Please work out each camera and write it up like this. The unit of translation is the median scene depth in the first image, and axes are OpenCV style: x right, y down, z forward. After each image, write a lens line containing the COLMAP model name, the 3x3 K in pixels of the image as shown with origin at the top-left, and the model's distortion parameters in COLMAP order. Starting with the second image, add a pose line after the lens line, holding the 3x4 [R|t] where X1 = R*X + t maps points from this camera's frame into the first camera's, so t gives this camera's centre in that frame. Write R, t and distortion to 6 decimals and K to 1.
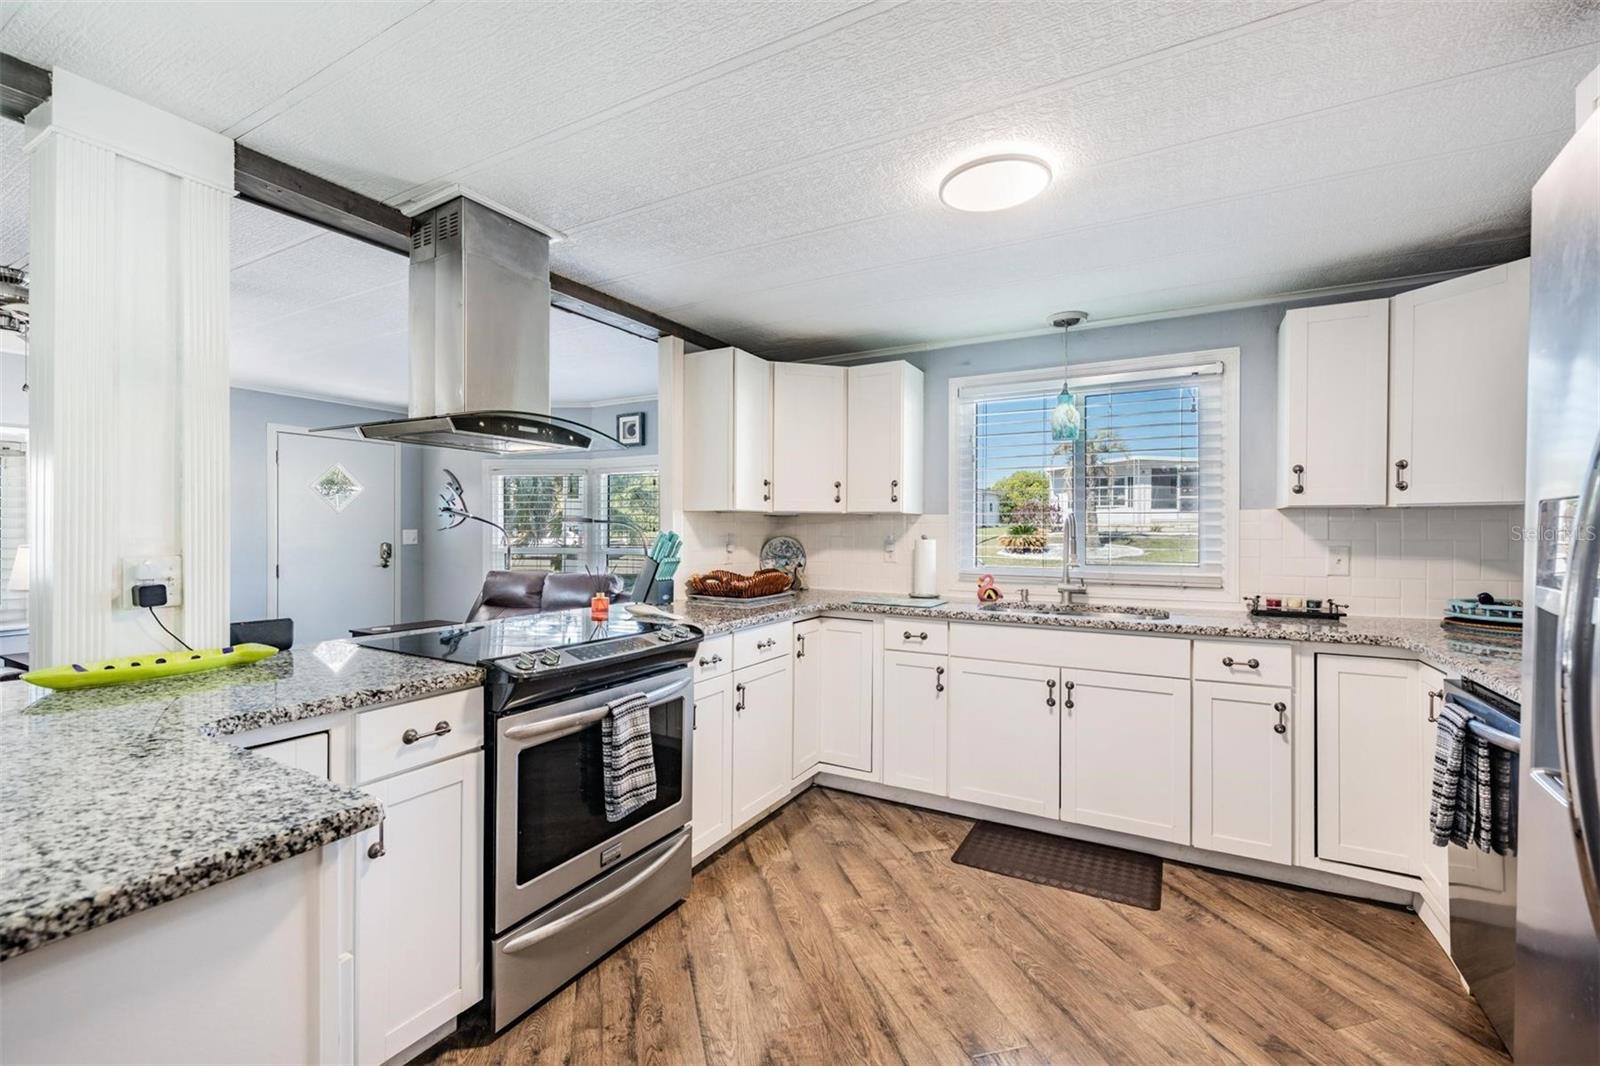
lens RADIAL K [[687.2, 0, 788.6], [0, 687.2, 531.5], [0, 0, 1]] dist [0.000170, 0.000199]
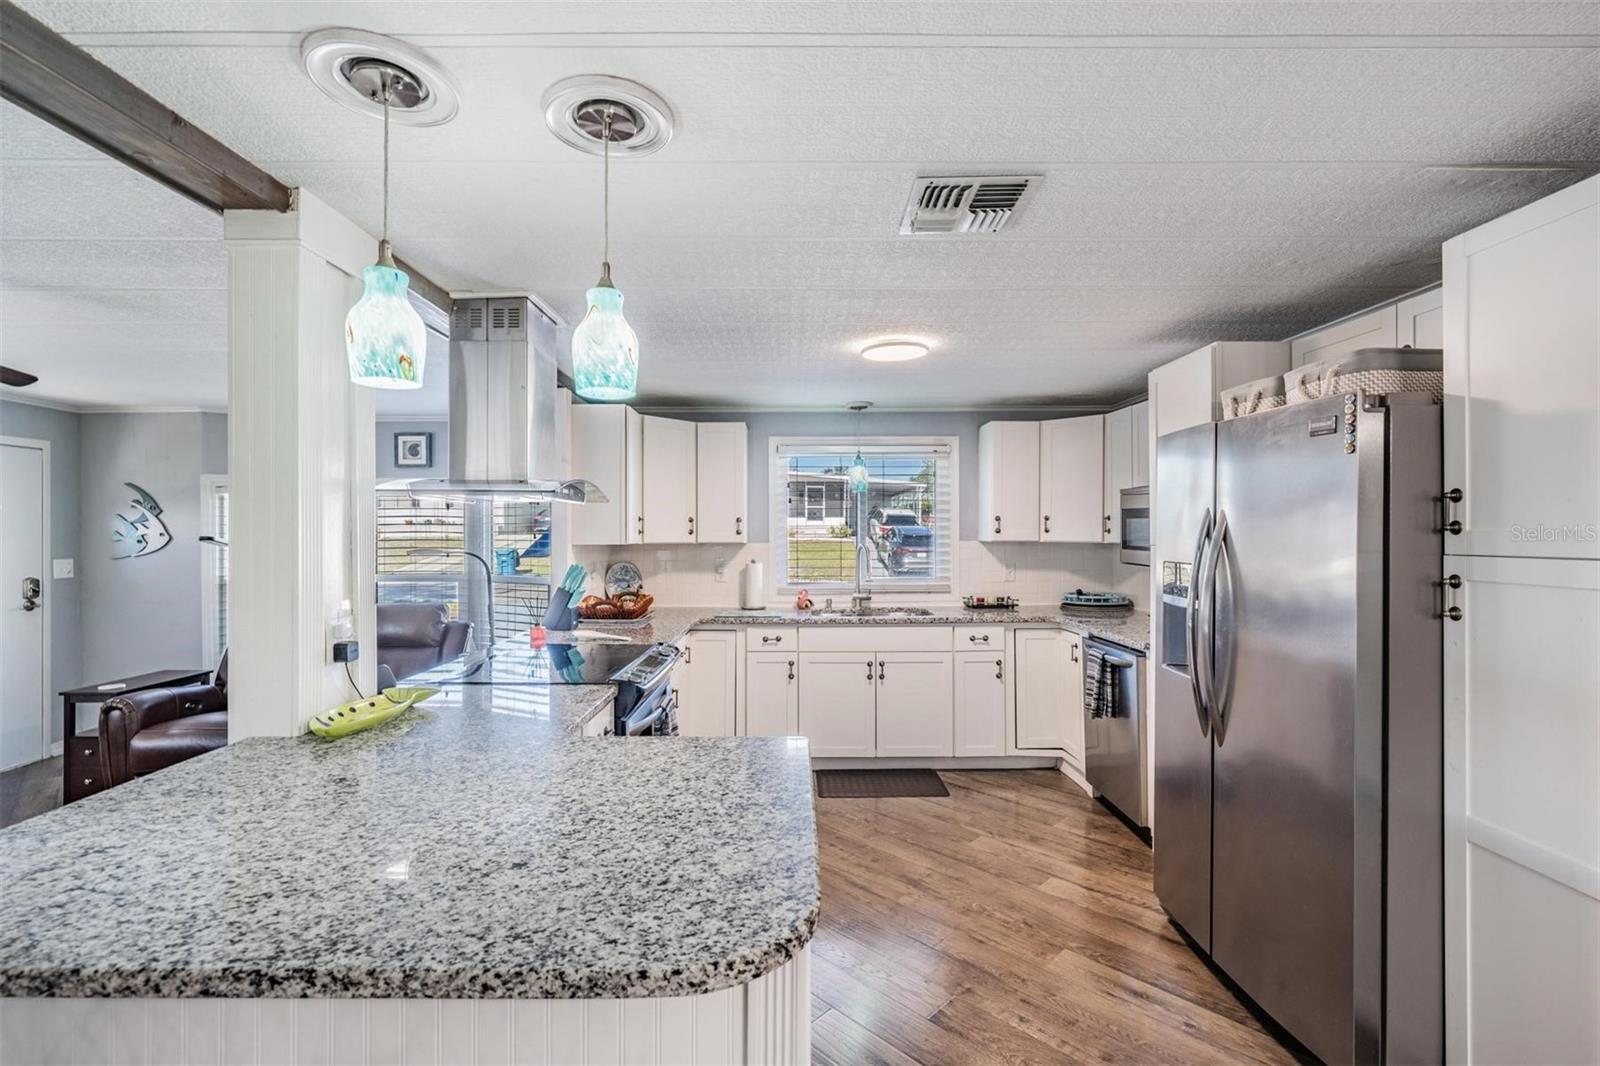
lens RADIAL K [[710.4, 0, 800.5], [0, 710.4, 532.3], [0, 0, 1]] dist [0.001437, -0.001814]
pose [[0.862651, -0.004703, 0.505778, -0.479901], [0.006488, 0.999977, -0.001768, -0.052379], [-0.505758, 0.004807, 0.862662, -0.208174]]
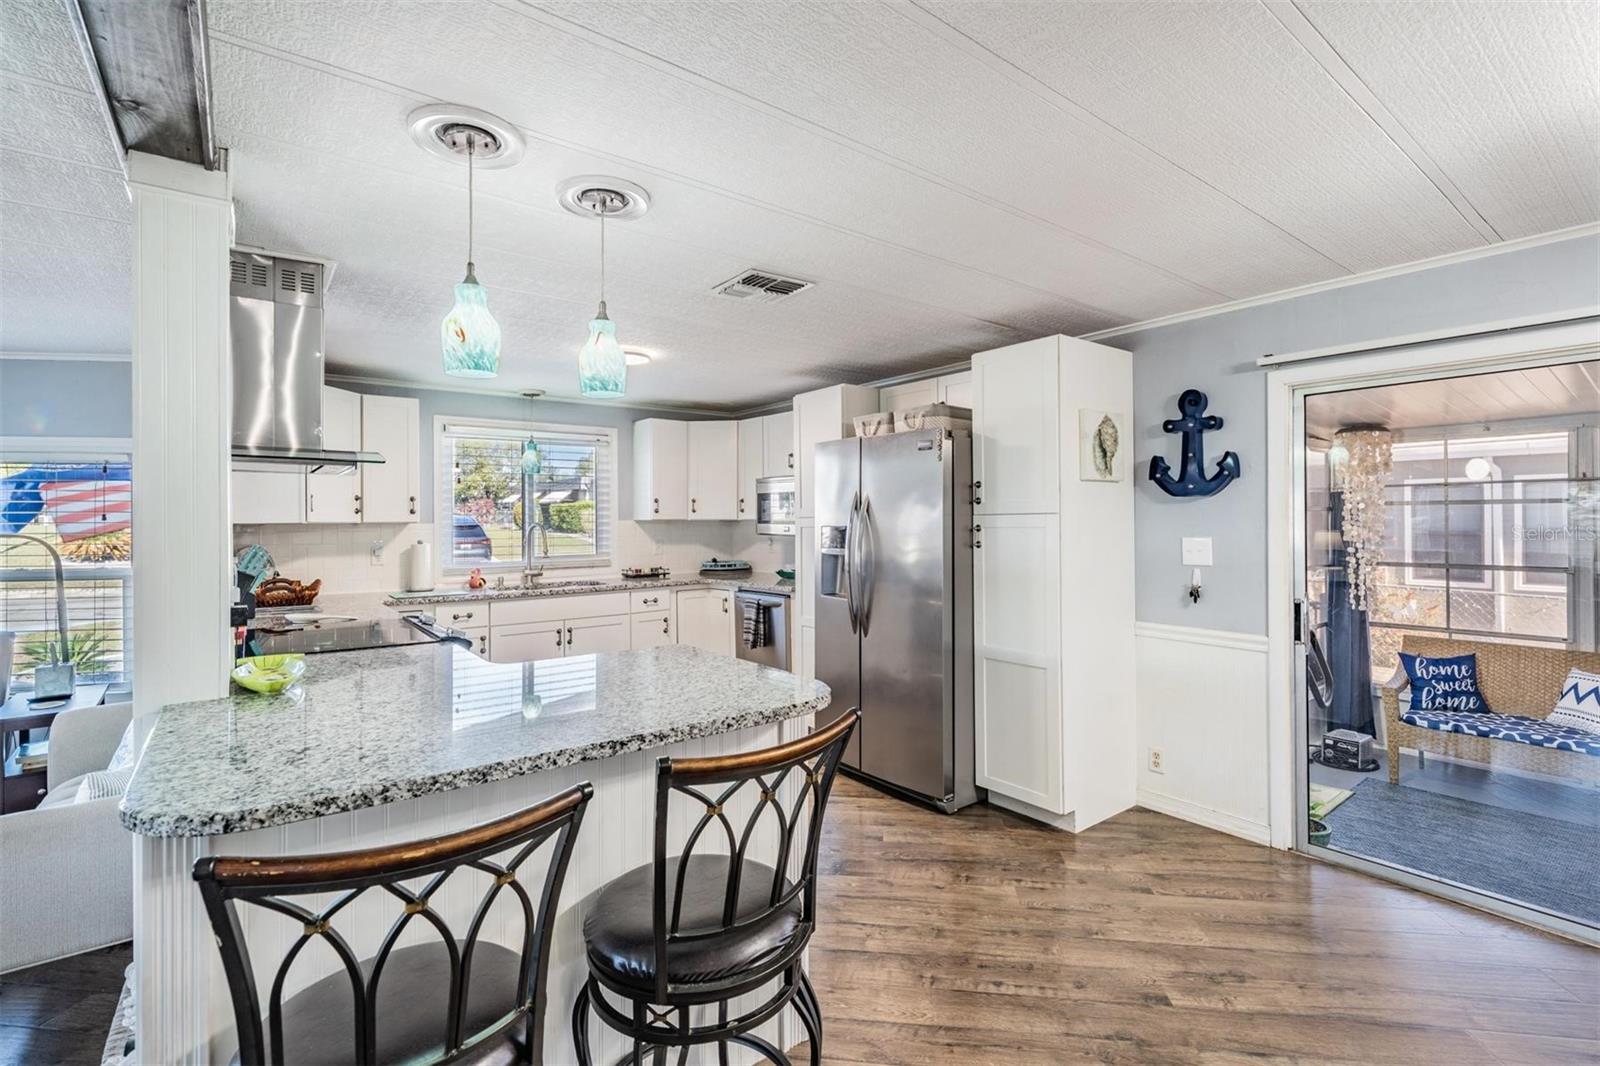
lens RADIAL K [[710.4, 0, 805.4], [0, 710.4, 515.0], [0, 0, 1]] dist [0.001437, -0.001814]
pose [[0.381631, 0.002332, 0.924312, -0.894026], [0.014066, 0.999866, -0.008330, -0.025147], [-0.924208, 0.016180, 0.381548, -0.157828]]
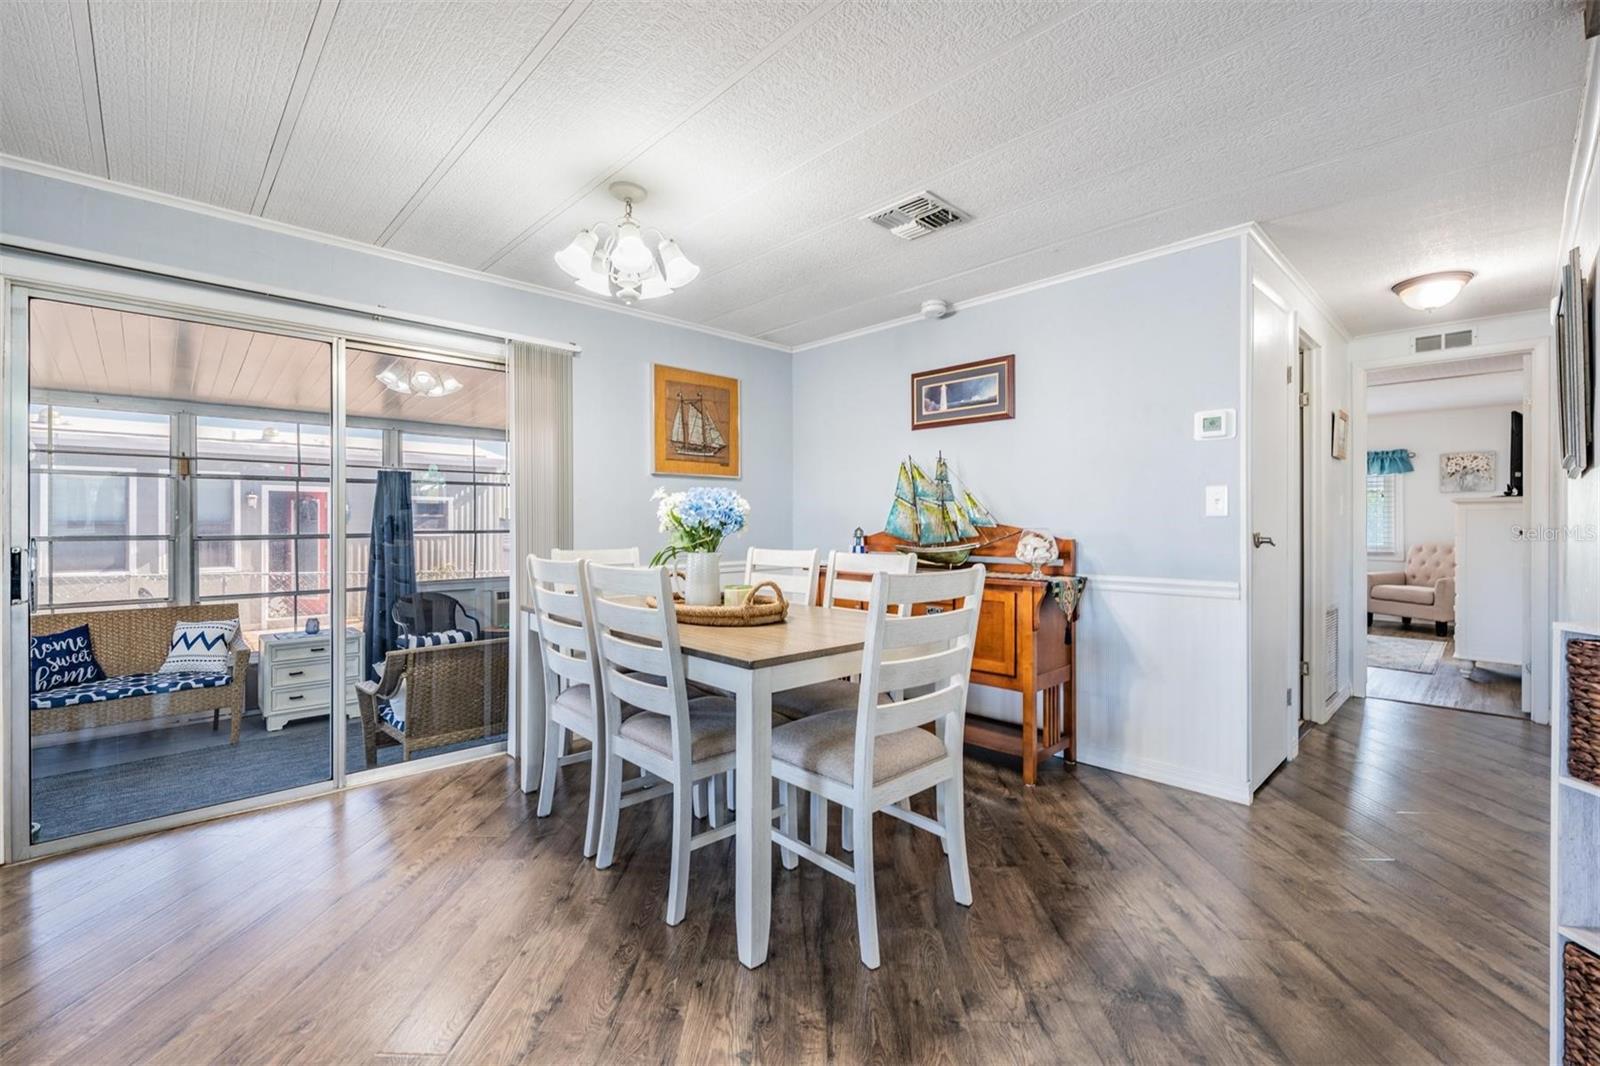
lens RADIAL K [[687.2, 0, 791.6], [0, 687.2, 528.5], [0, 0, 1]] dist [0.000170, 0.000199]
pose [[-0.957999, -0.005761, 0.286715, -0.767743], [-0.001210, 0.999871, 0.016045, 0.059342], [-0.286770, 0.015024, -0.957881, 0.078328]]
